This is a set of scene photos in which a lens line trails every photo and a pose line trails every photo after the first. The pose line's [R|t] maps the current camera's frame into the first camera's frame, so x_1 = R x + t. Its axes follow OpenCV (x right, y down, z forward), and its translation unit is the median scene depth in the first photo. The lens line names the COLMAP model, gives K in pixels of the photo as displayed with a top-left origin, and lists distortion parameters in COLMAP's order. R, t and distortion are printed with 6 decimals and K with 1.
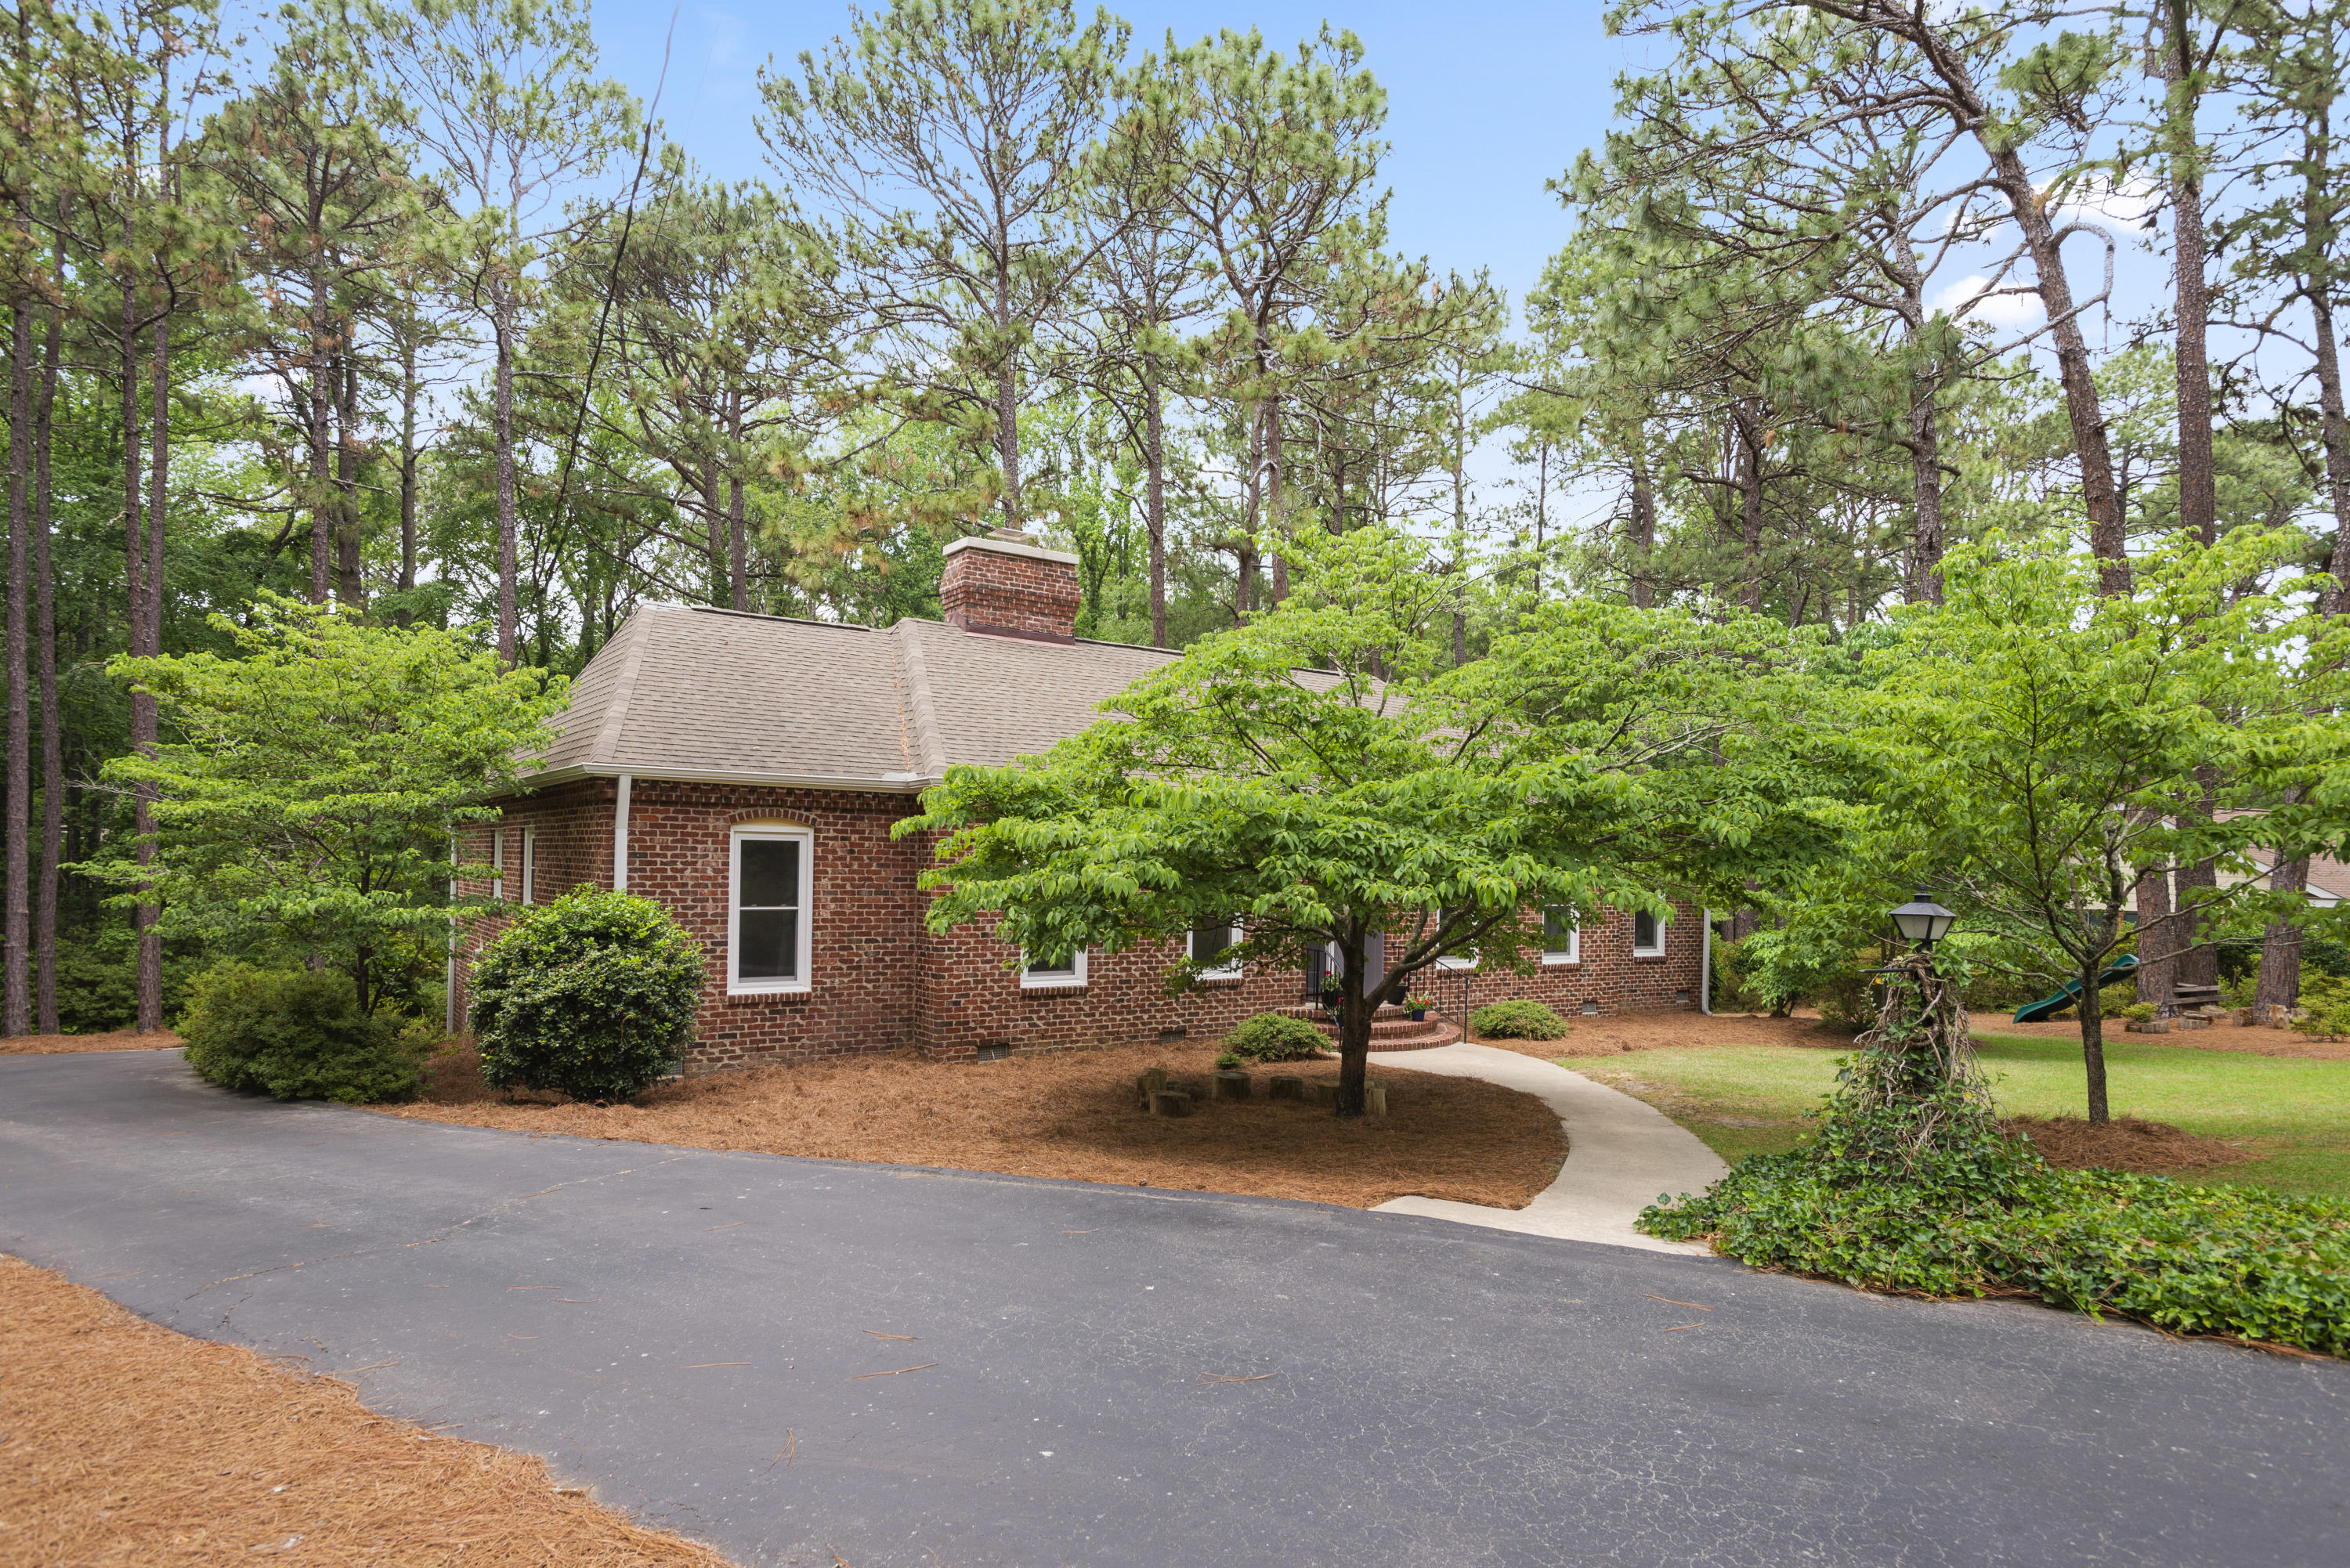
lens RADIAL K [[1331.9, 0, 1161.1], [0, 1331.9, 854.9], [0, 0, 1]] dist [0.000155, -0.000403]
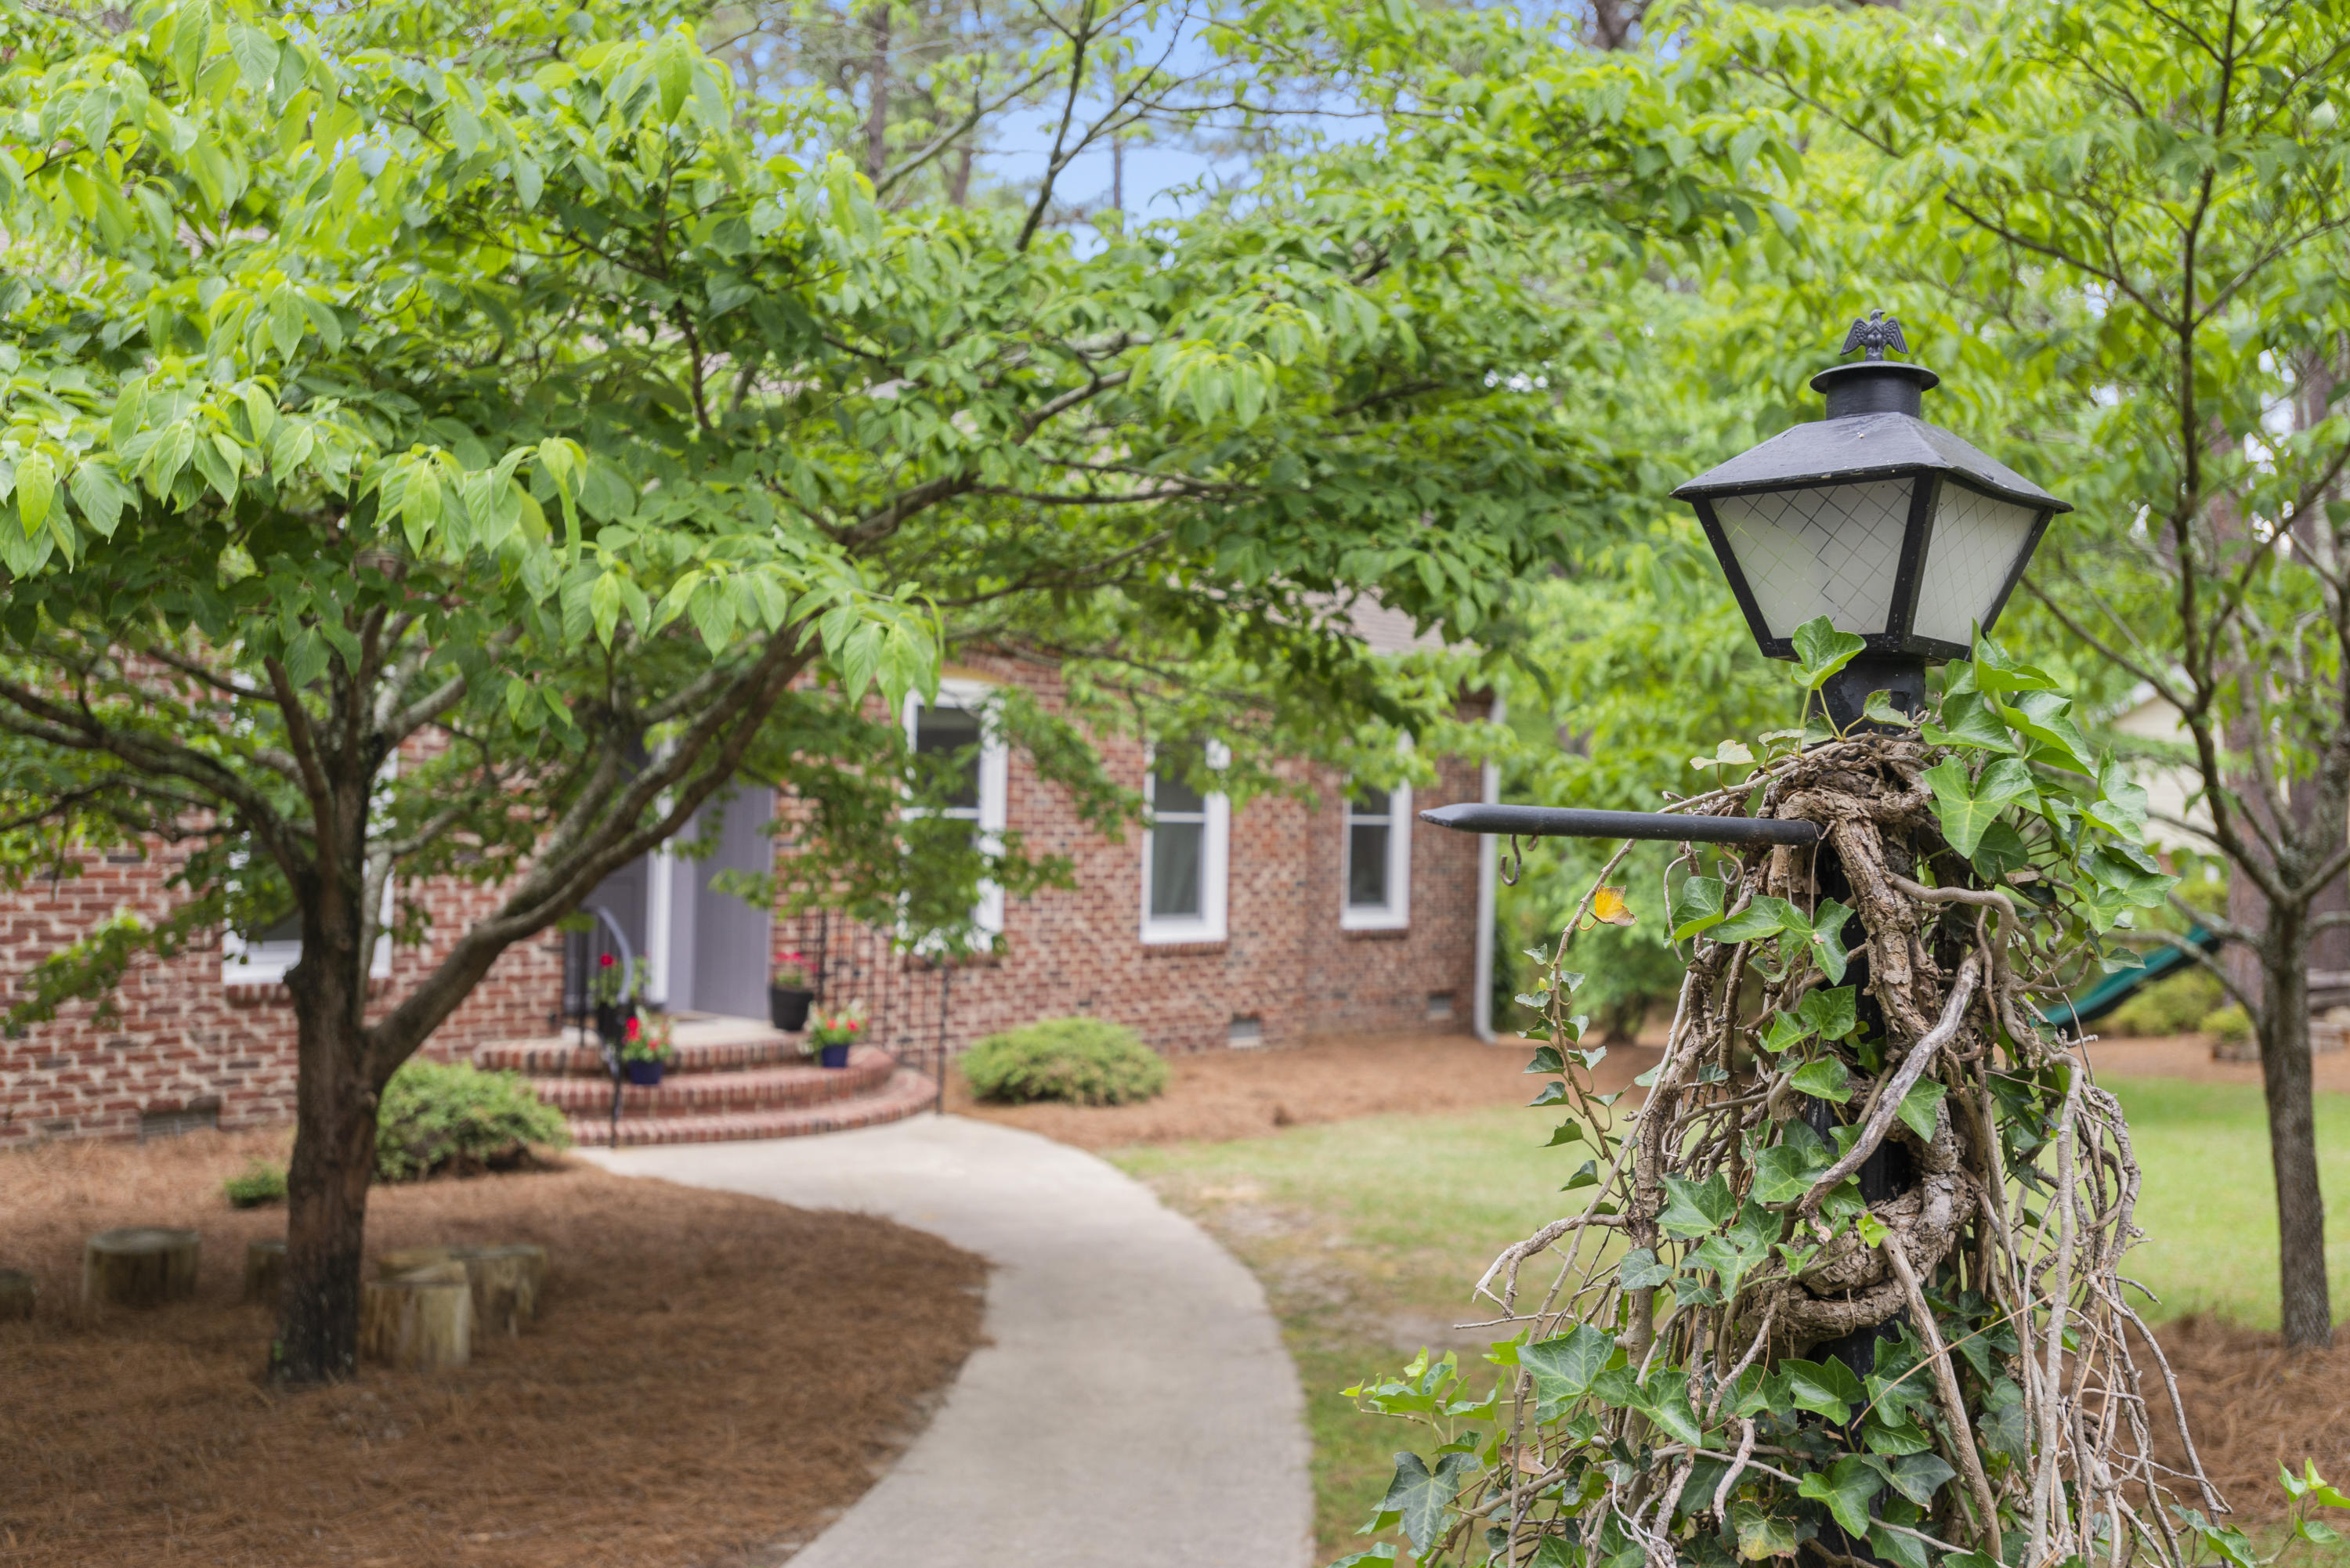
lens RADIAL K [[2360.8, 0, 1175.5], [0, 2360.8, 782.8], [0, 0, 1]] dist [0.013008, 0.000000]
pose [[0.973334, 0.009093, 0.229213, 0.134255], [-0.011196, 0.999906, 0.007874, 0.024765], [-0.229120, -0.010230, 0.973344, 0.234180]]
